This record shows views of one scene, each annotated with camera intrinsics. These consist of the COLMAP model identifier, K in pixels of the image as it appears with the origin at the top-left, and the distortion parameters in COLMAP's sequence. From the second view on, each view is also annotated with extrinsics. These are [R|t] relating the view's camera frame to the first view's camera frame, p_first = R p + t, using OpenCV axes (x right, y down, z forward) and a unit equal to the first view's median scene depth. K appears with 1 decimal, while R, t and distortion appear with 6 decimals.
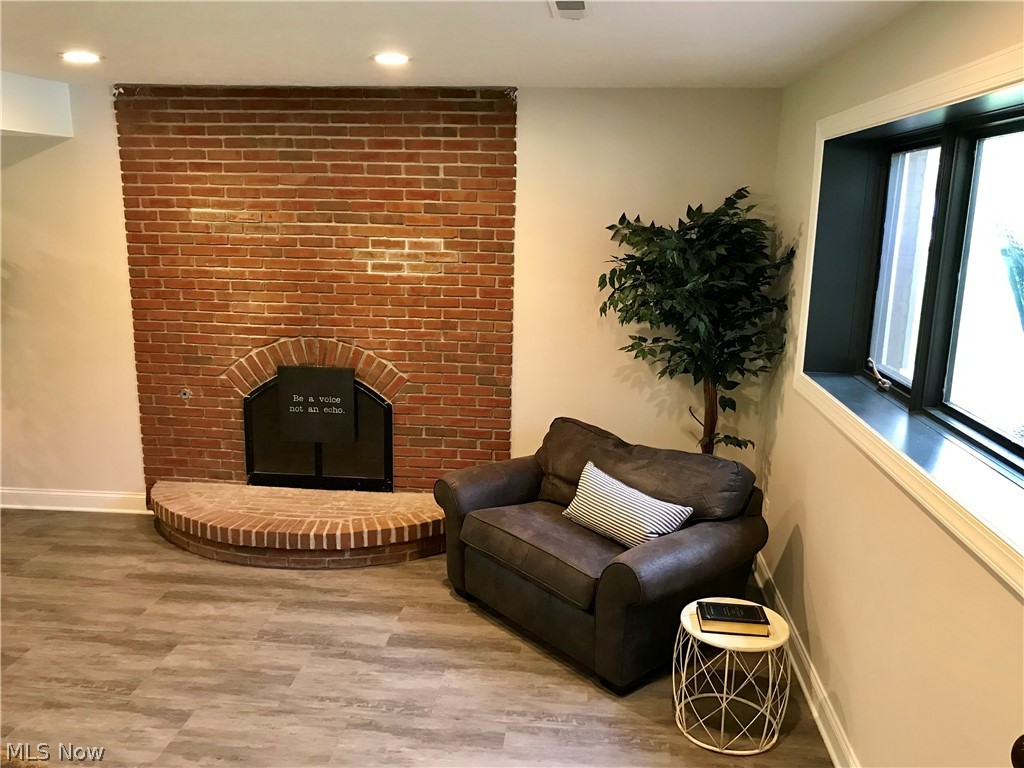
lens RADIAL K [[829.3, 0, 509.0], [0, 829.3, 376.2], [0, 0, 1]] dist [0.034812, -0.052888]
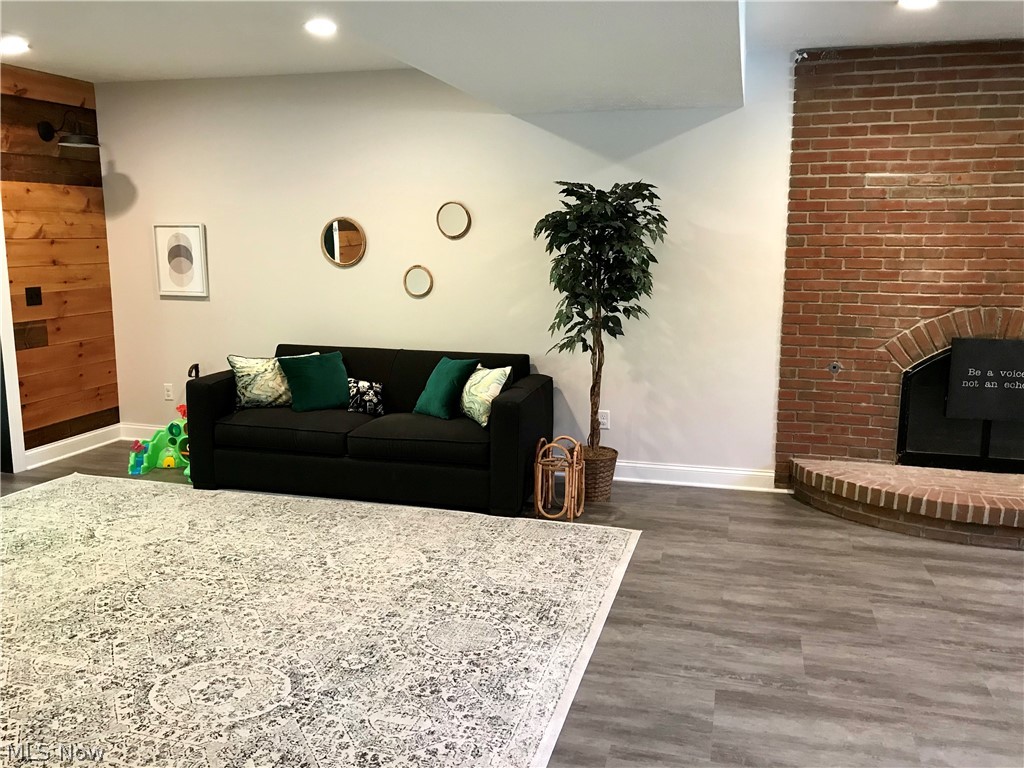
lens RADIAL K [[829.3, 0, 513.5], [0, 829.3, 378.6], [0, 0, 1]] dist [0.034812, -0.052888]
pose [[0.984963, 0.013533, -0.172233, -0.625585], [-0.019268, 0.999313, -0.031671, 0.076319], [0.171686, 0.034513, 0.984547, -0.014835]]
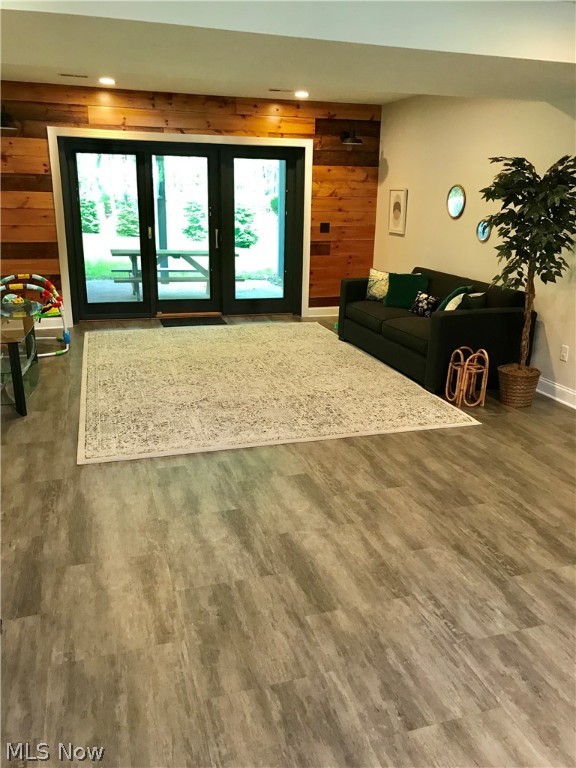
lens RADIAL K [[622.0, 0, 292.3], [0, 622.0, 386.9], [0, 0, 1]] dist [0.034812, -0.052888]
pose [[0.391168, 0.264814, -0.881397, 0.057622], [-0.195720, 0.959737, 0.201490, 0.027245], [0.899267, 0.093691, 0.427248, 0.262181]]
